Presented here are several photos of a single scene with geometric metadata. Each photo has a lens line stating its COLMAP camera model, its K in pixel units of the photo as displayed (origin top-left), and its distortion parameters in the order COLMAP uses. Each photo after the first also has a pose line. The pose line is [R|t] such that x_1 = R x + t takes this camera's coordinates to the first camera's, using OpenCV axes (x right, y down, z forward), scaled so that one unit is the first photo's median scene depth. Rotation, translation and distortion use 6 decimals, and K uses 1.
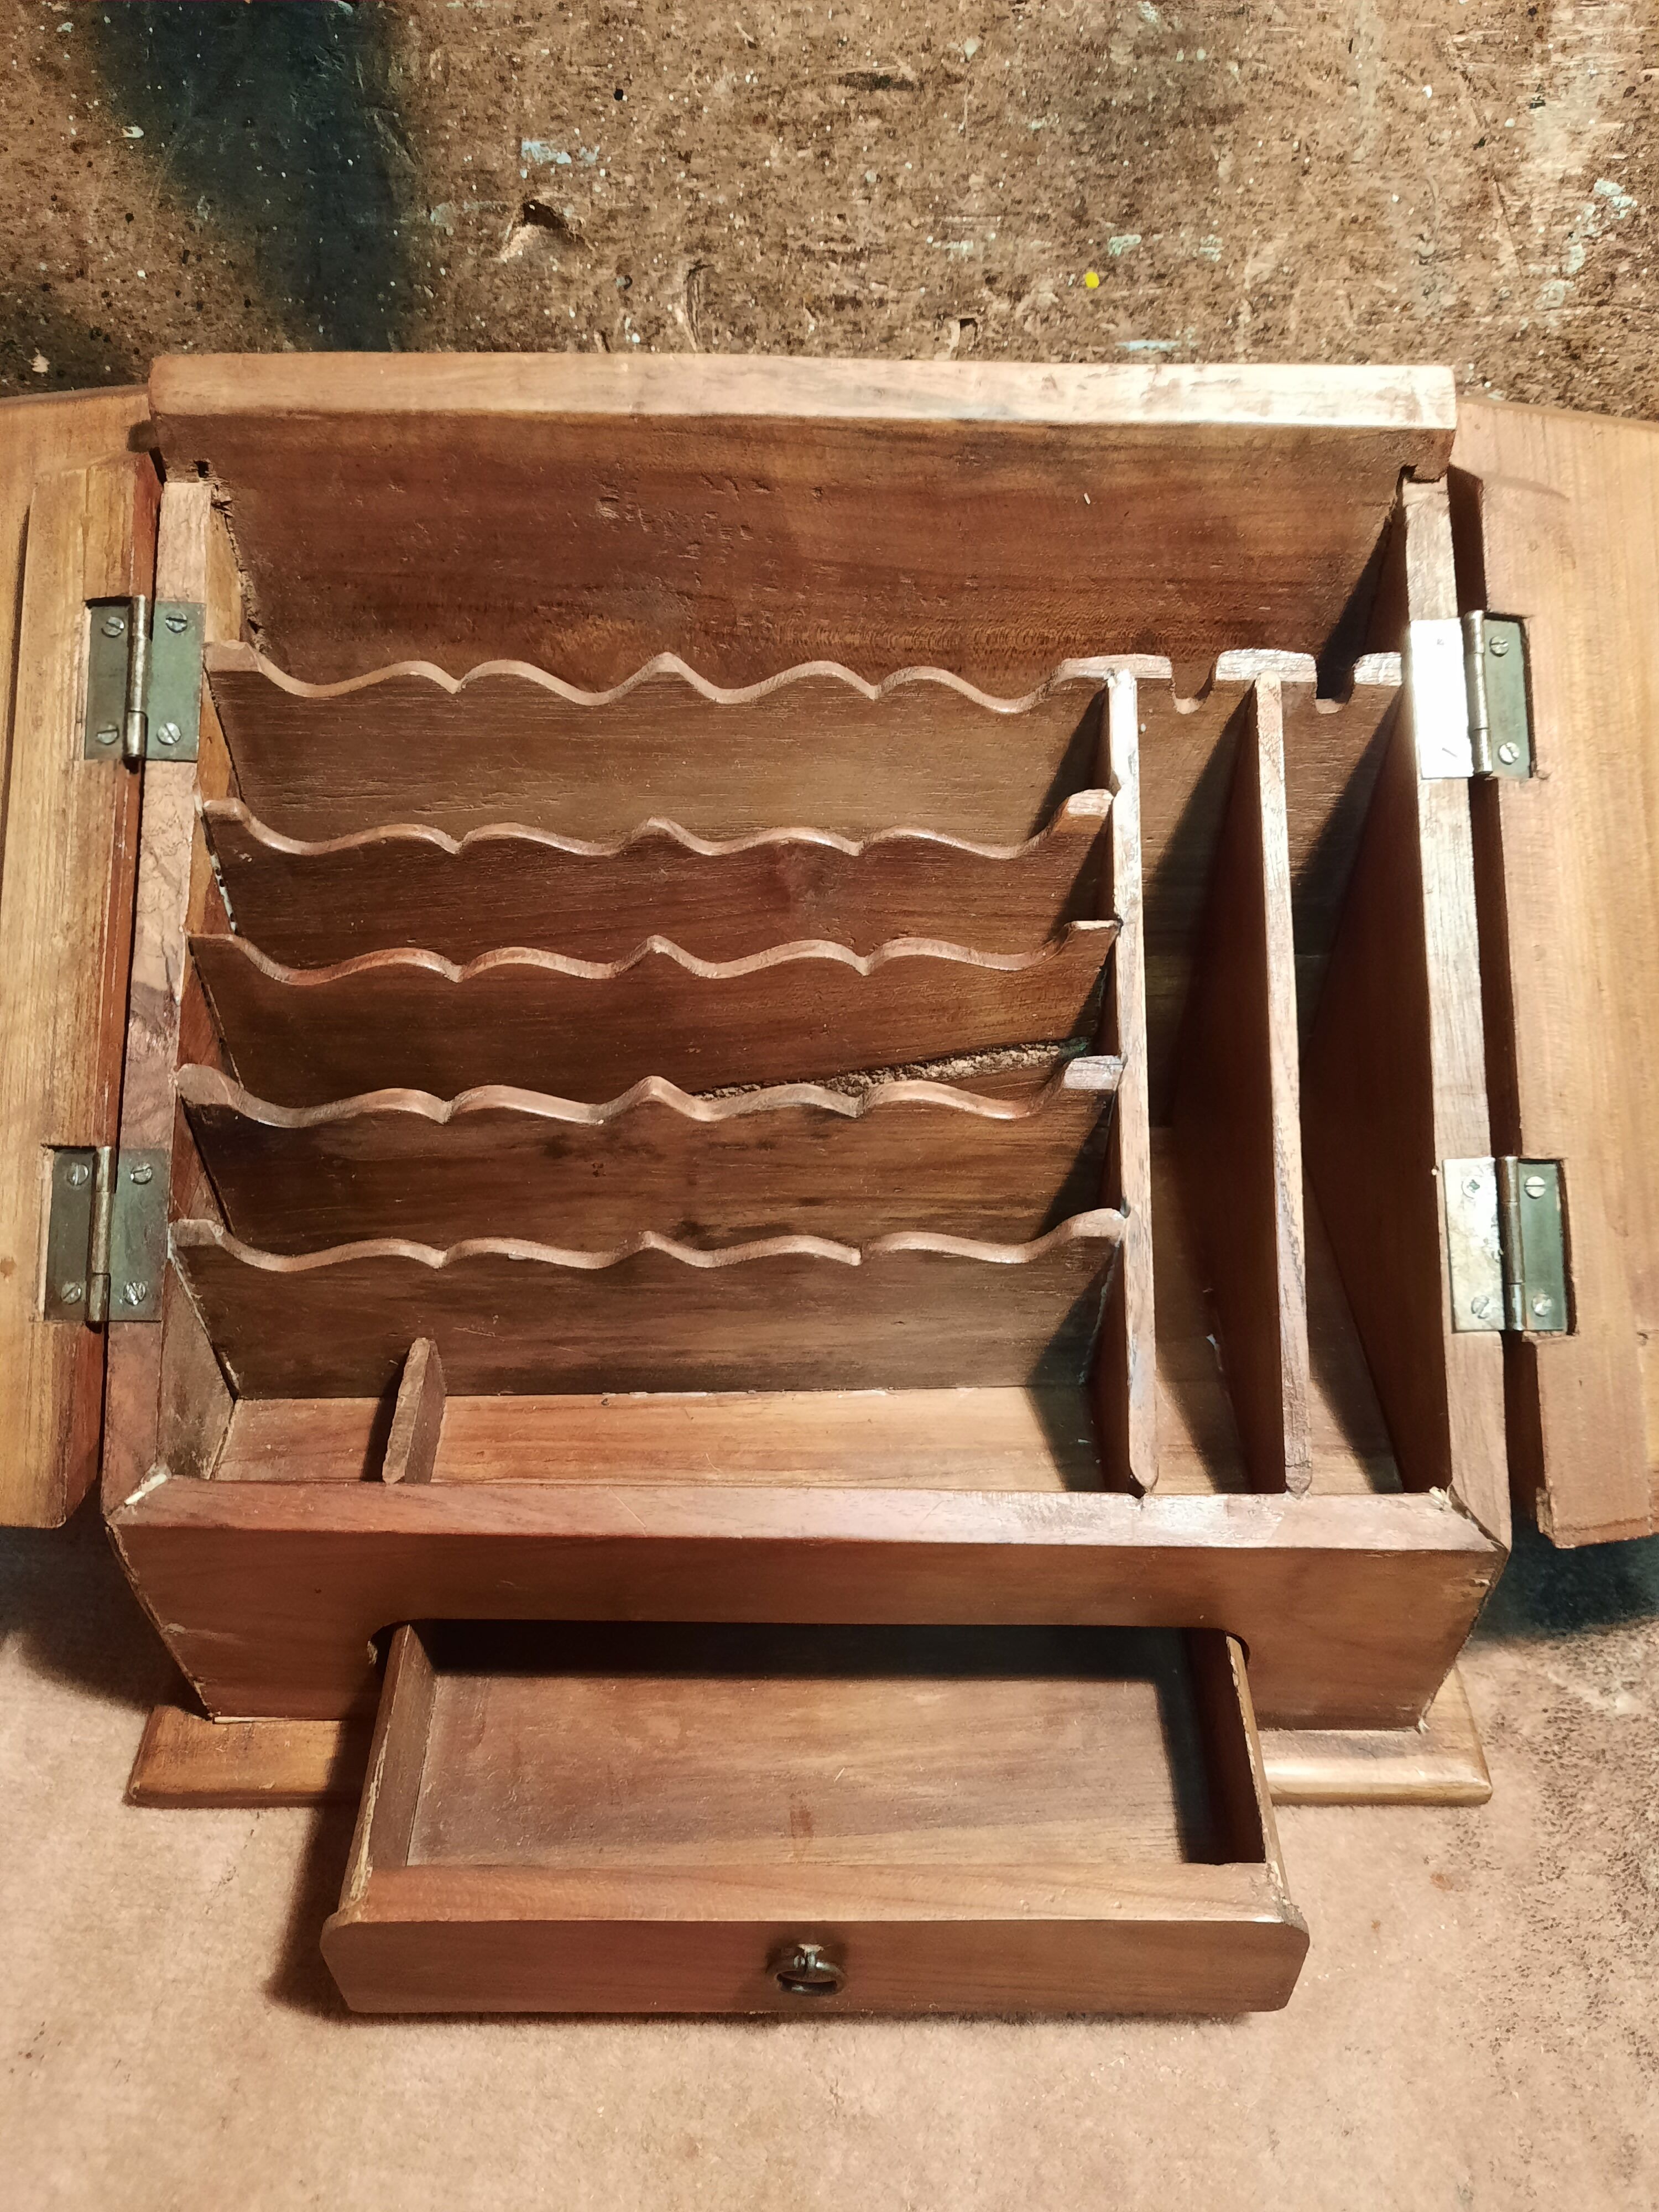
lens RADIAL K [[1664.2, 0, 829.5], [0, 1664.2, 1106.0], [0, 0, 1]] dist [0.003454, -0.025165]
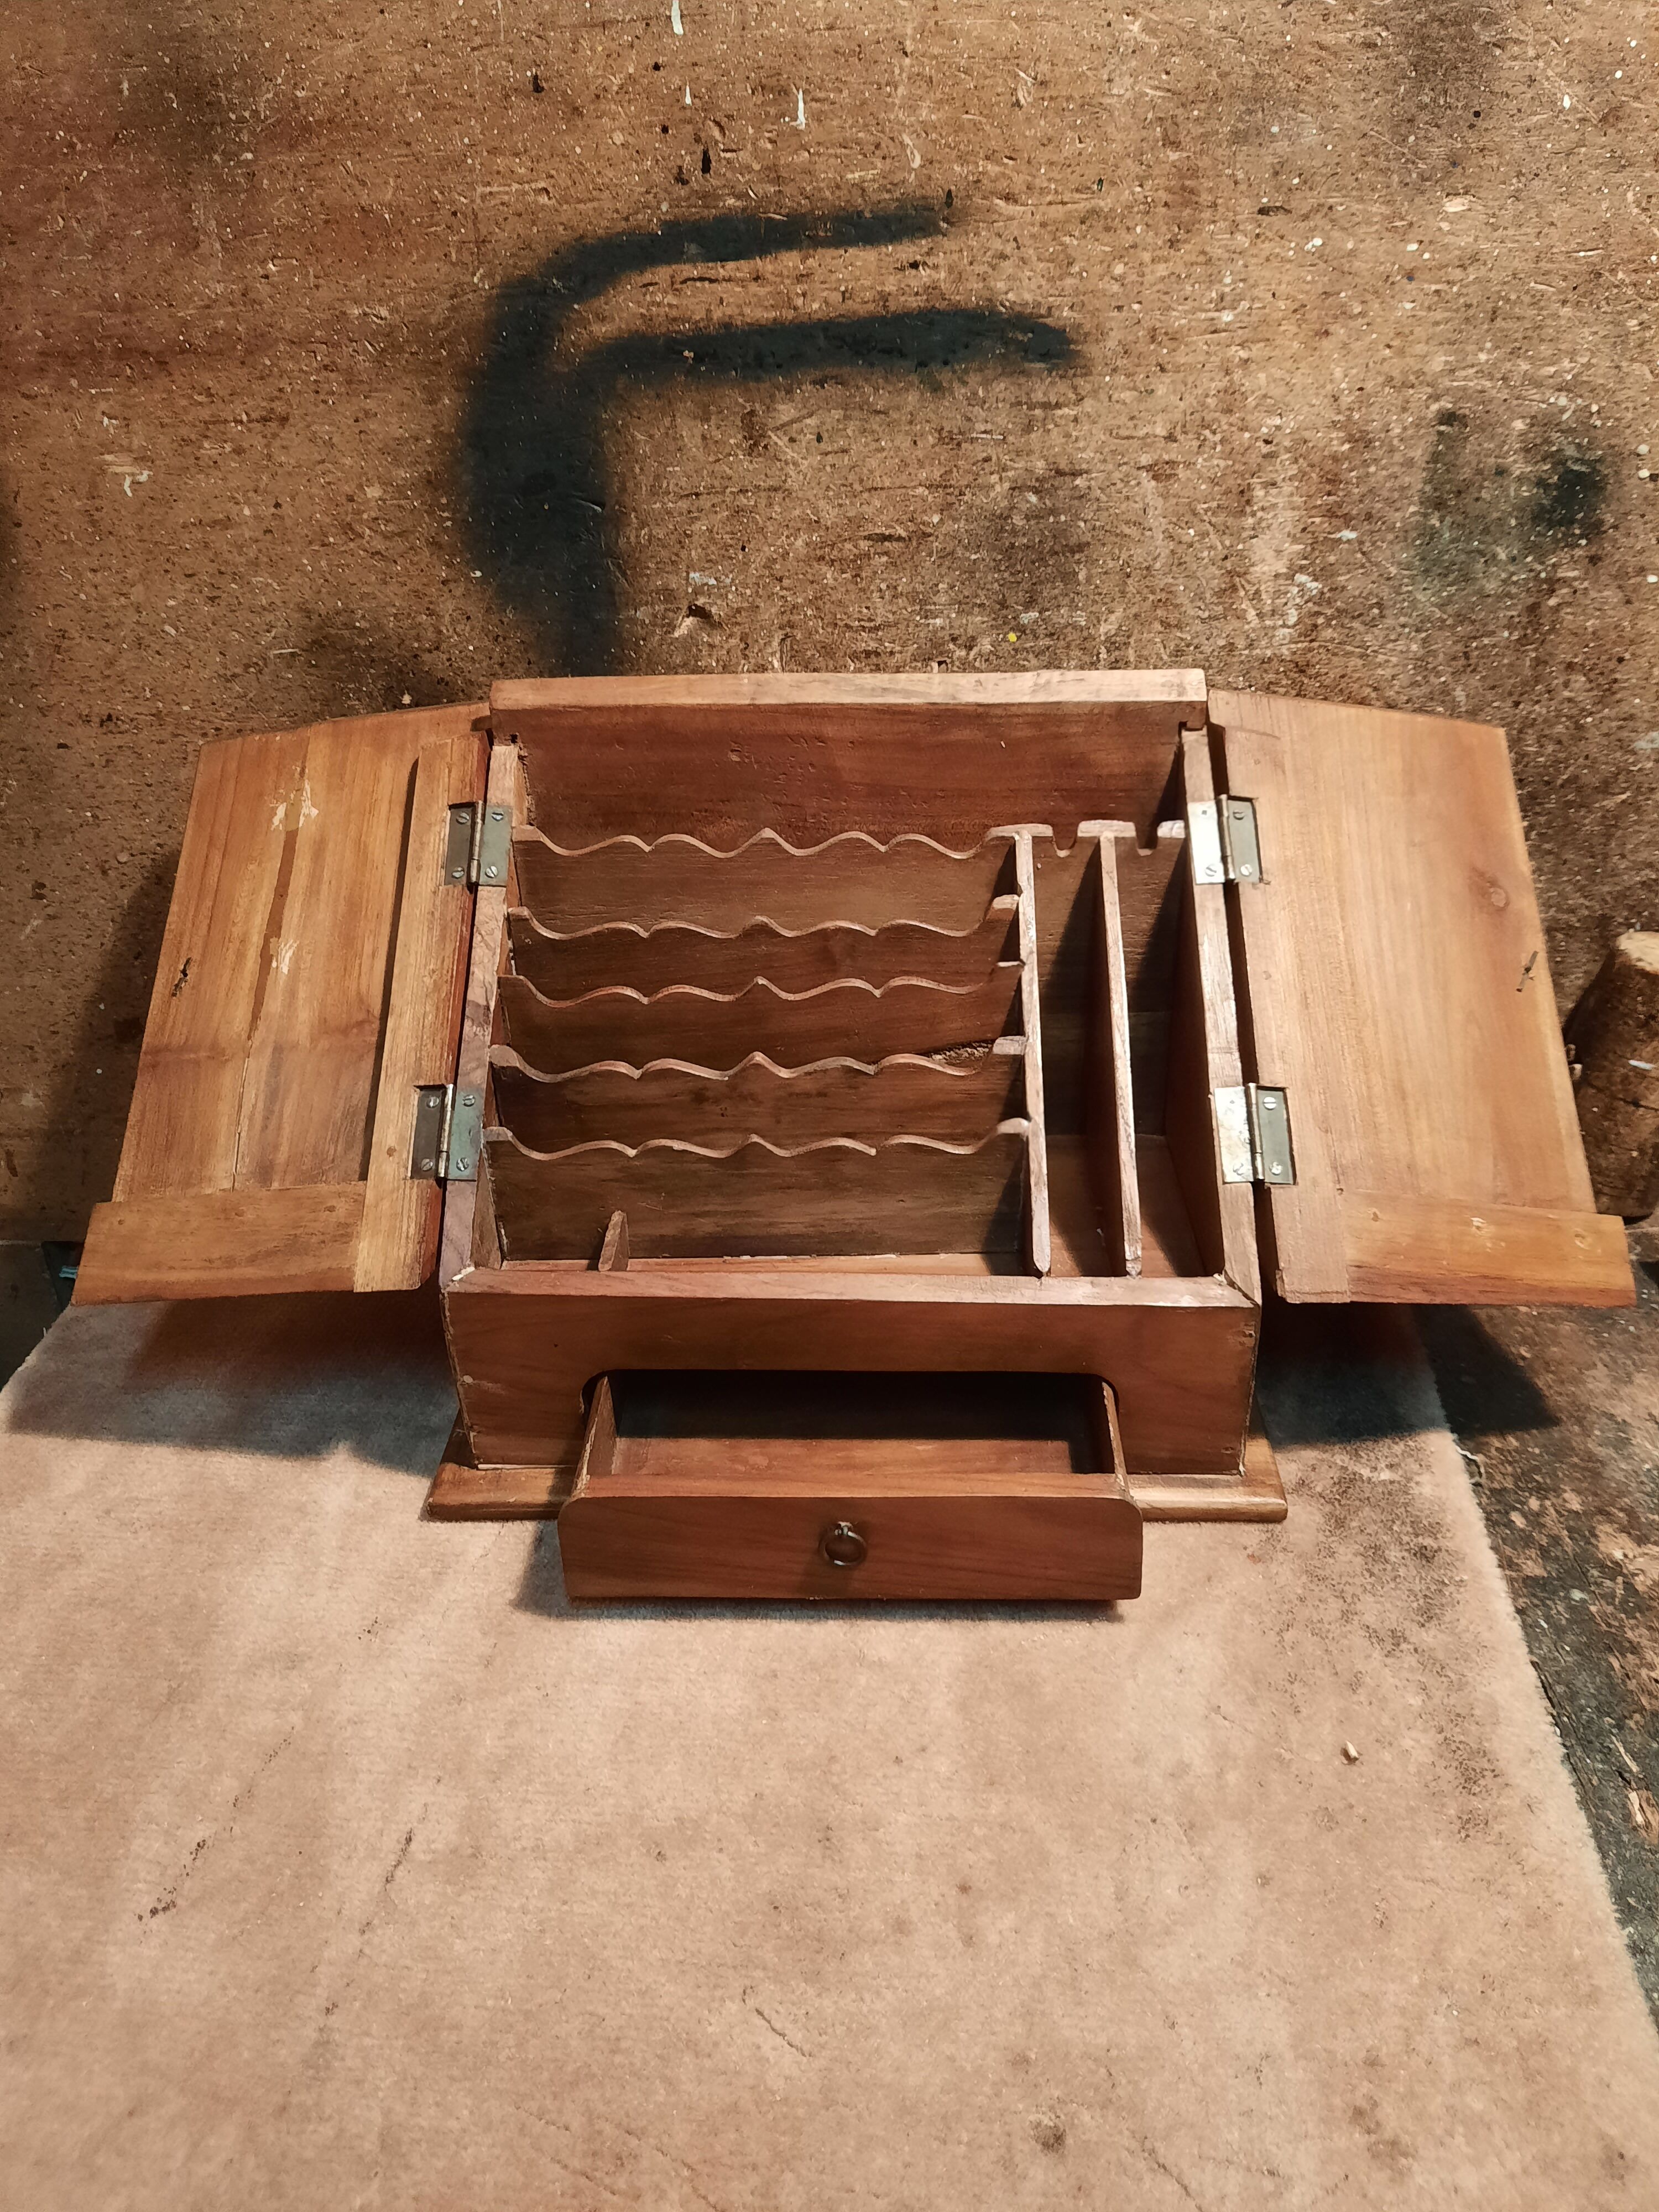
lens RADIAL K [[1664.2, 0, 829.5], [0, 1664.2, 1106.0], [0, 0, 1]] dist [0.003454, -0.025165]
pose [[0.998495, -0.011575, -0.053604, 0.060865], [-0.001193, 0.972658, -0.232240, 0.427894], [0.054826, 0.231955, 0.971180, -0.653597]]
